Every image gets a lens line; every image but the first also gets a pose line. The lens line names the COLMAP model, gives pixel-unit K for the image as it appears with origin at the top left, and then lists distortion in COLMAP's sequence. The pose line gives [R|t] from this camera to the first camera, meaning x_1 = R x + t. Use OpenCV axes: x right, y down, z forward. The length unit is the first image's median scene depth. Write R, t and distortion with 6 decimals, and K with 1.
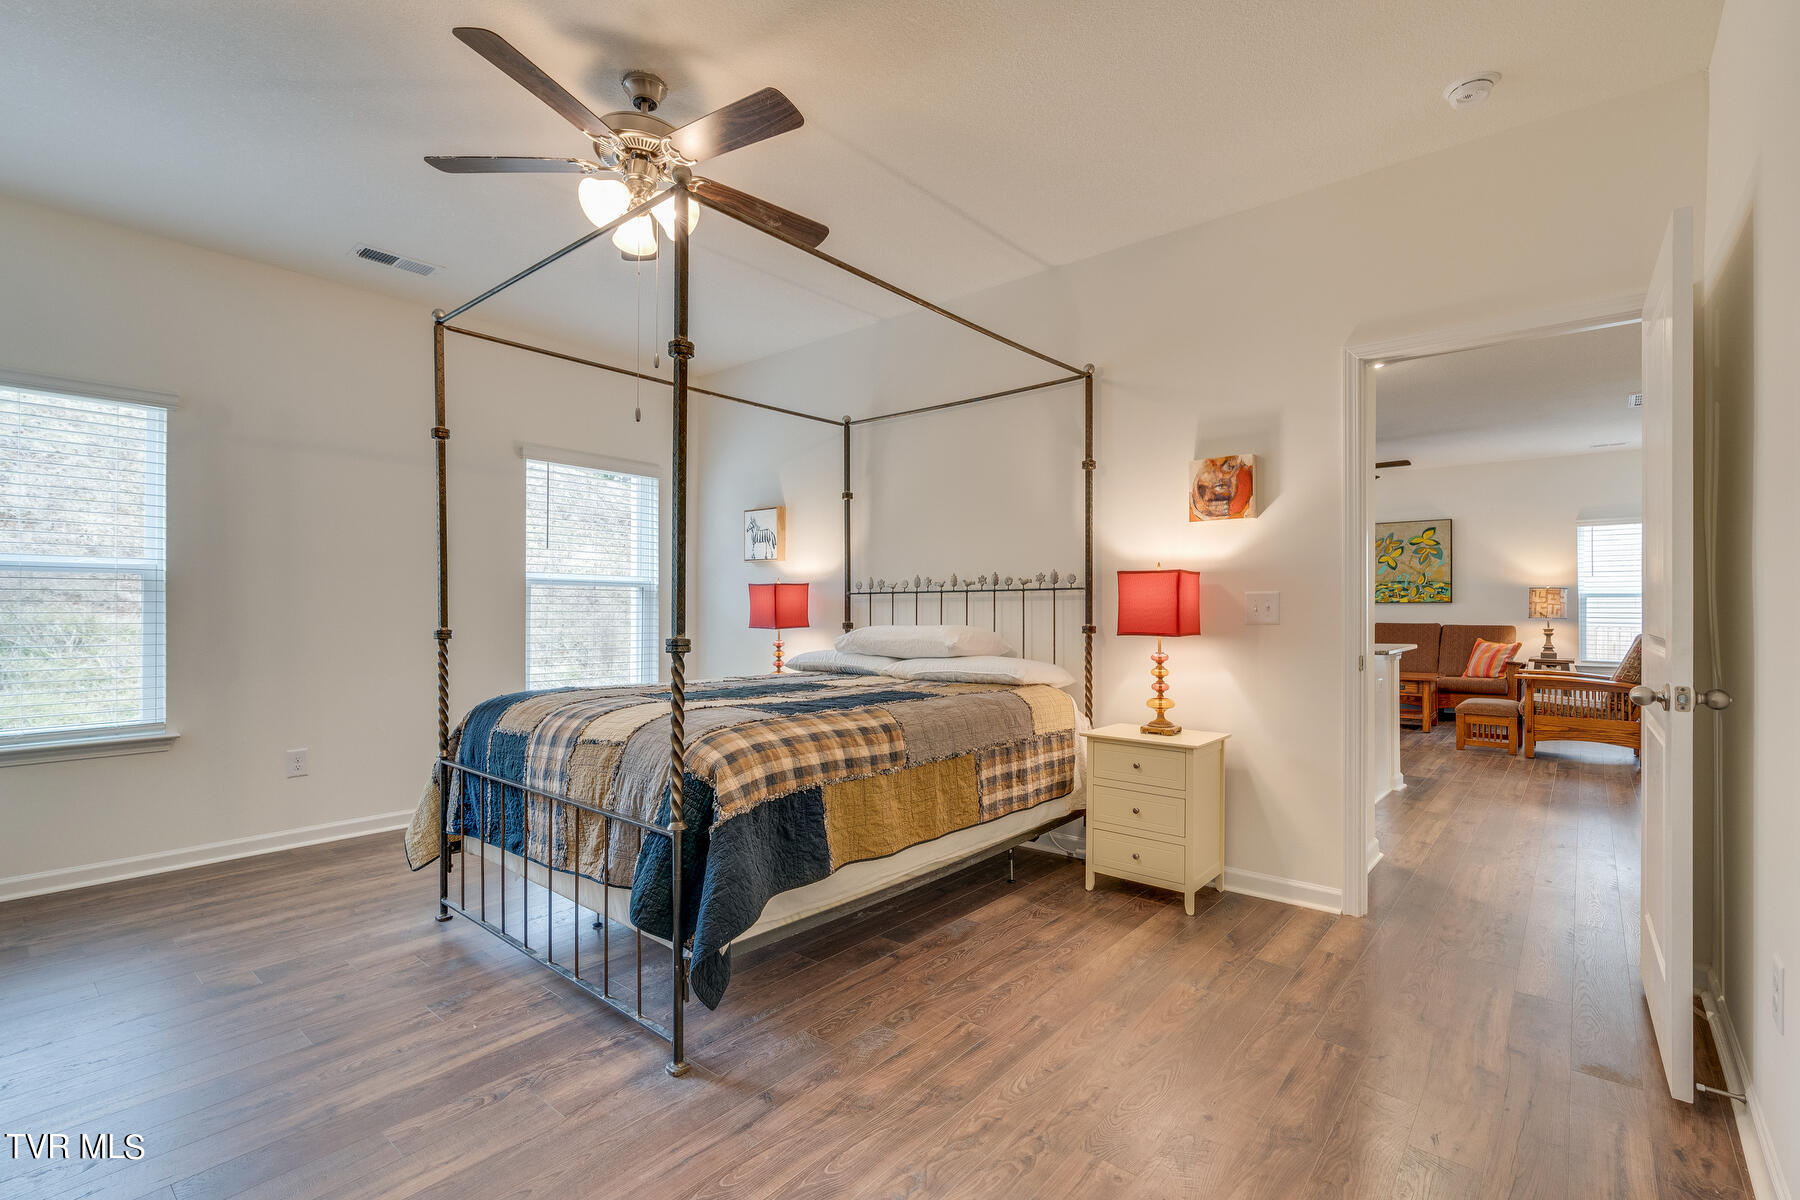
lens RADIAL K [[813.0, 0, 900.7], [0, 813.0, 604.2], [0, 0, 1]] dist [-0.004700, 0.002005]
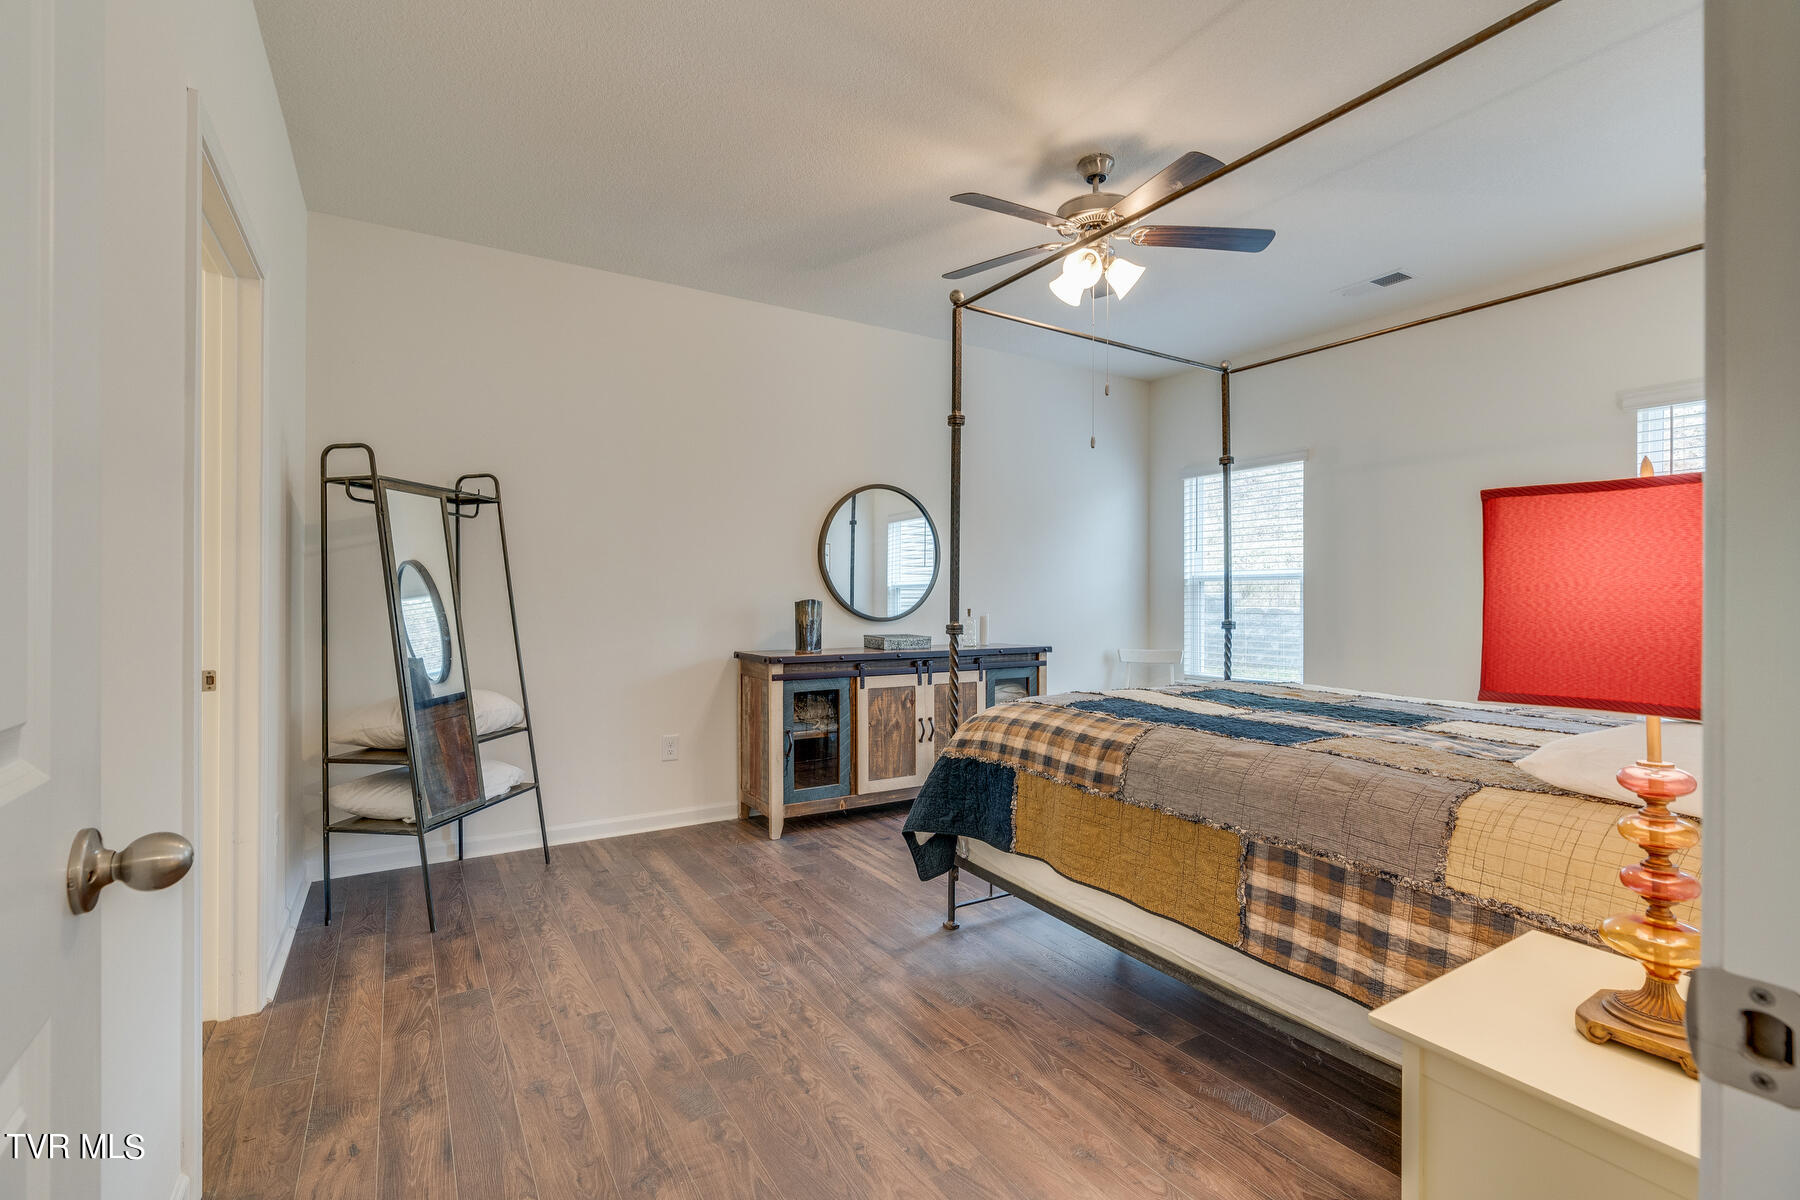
lens RADIAL K [[813.0, 0, 905.8], [0, 813.0, 596.2], [0, 0, 1]] dist [-0.004700, 0.002005]
pose [[-0.300246, -0.004002, -0.953853, 0.731086], [-0.003248, 0.999990, -0.003173, -0.000484], [0.953856, 0.002145, -0.300256, 0.889494]]
